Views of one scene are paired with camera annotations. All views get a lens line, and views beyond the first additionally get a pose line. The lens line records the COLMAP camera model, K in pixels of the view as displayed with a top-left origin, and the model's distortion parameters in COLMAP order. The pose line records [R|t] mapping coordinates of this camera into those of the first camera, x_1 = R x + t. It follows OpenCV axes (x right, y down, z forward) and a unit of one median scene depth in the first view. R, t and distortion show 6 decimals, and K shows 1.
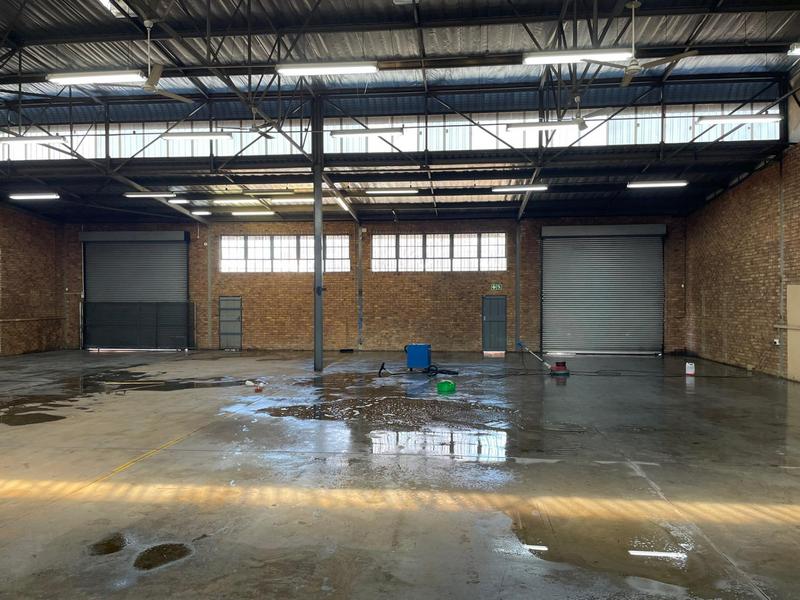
lens RADIAL K [[606.2, 0, 396.6], [0, 606.2, 305.3], [0, 0, 1]] dist [0.080306, -0.104352]
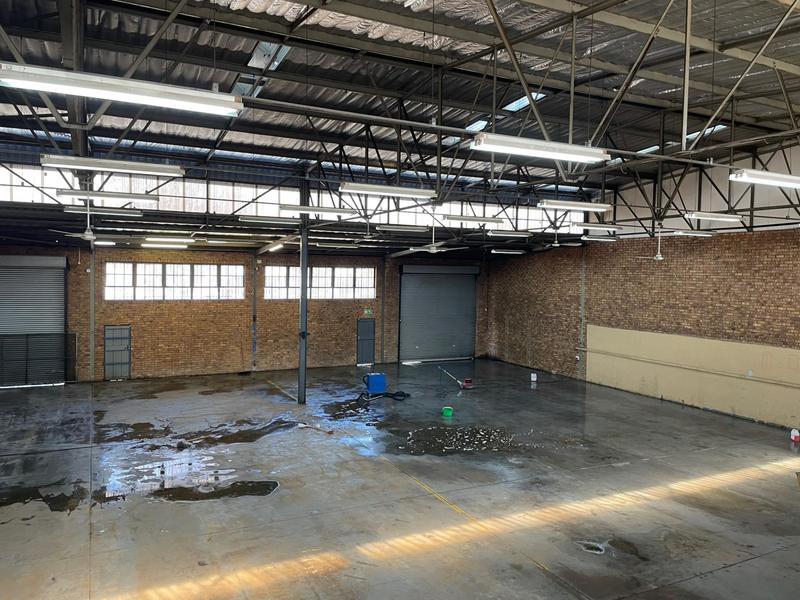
lens RADIAL K [[606.2, 0, 405.9], [0, 606.2, 294.5], [0, 0, 1]] dist [0.080306, -0.104352]
pose [[0.836712, -0.004767, 0.547622, -0.436794], [-0.013634, 0.999471, 0.029532, -0.101486], [-0.547473, -0.032176, 0.836205, -0.064665]]
